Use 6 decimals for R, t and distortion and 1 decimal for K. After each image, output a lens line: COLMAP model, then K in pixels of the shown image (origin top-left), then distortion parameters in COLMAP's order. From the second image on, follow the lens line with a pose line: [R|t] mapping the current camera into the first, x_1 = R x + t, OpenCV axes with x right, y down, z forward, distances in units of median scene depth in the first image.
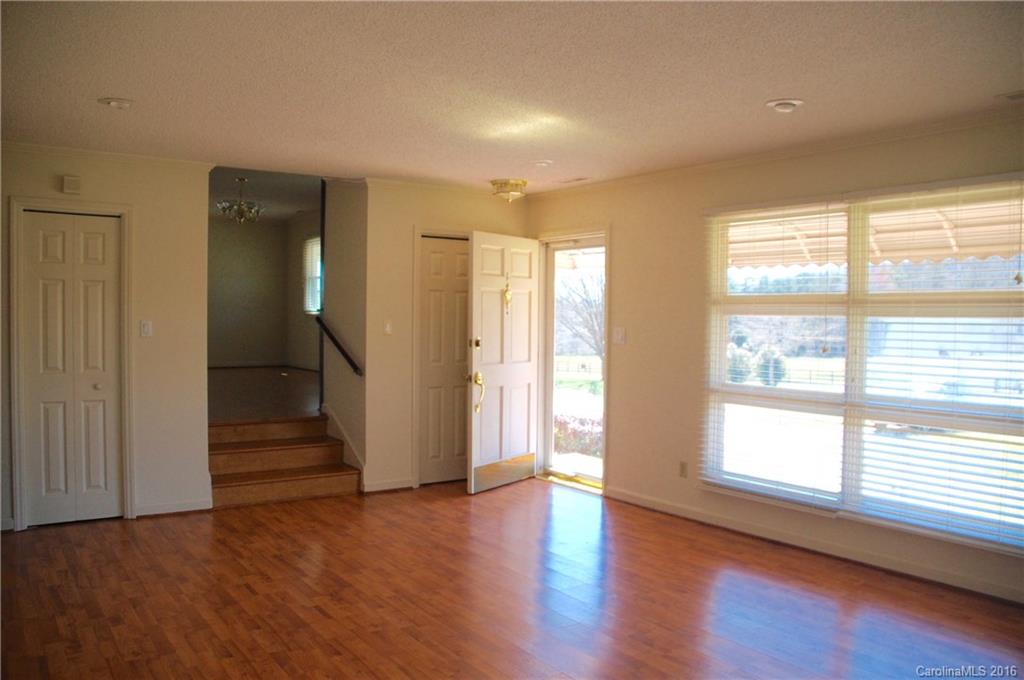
lens RADIAL K [[860.4, 0, 512.0], [0, 860.4, 340.0], [0, 0, 1]] dist [-0.003970, -0.000081]
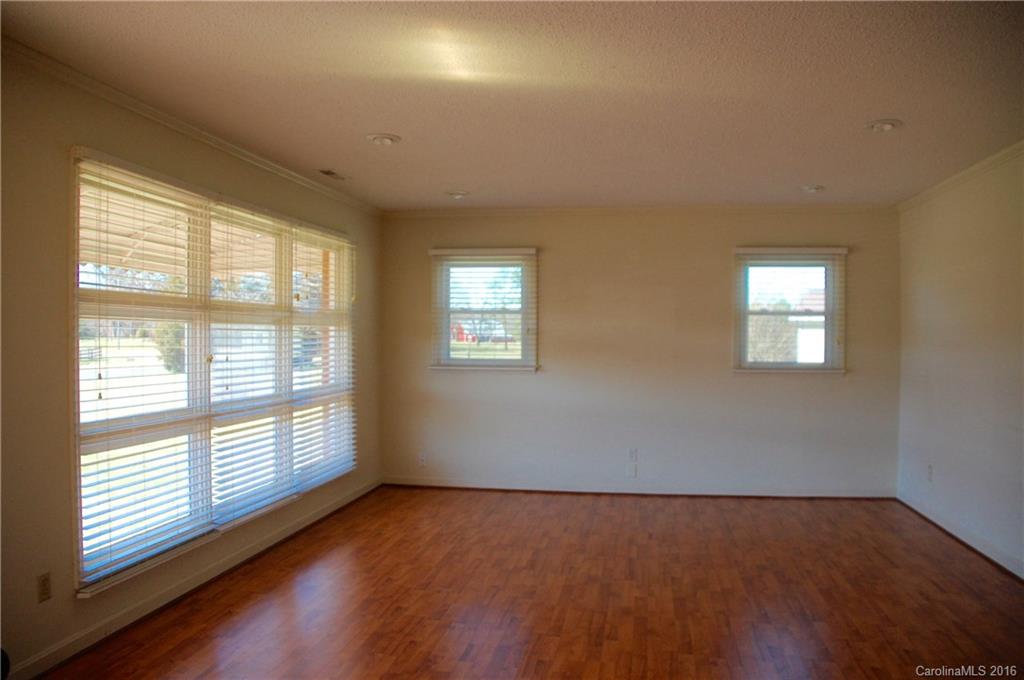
lens RADIAL K [[860.4, 0, 512.0], [0, 860.4, 340.0], [0, 0, 1]] dist [-0.003970, -0.000081]
pose [[-0.720906, -0.006931, 0.692998, -0.502392], [0.016359, 0.999501, 0.027014, -0.028364], [-0.692839, 0.030811, -0.720433, 1.428689]]
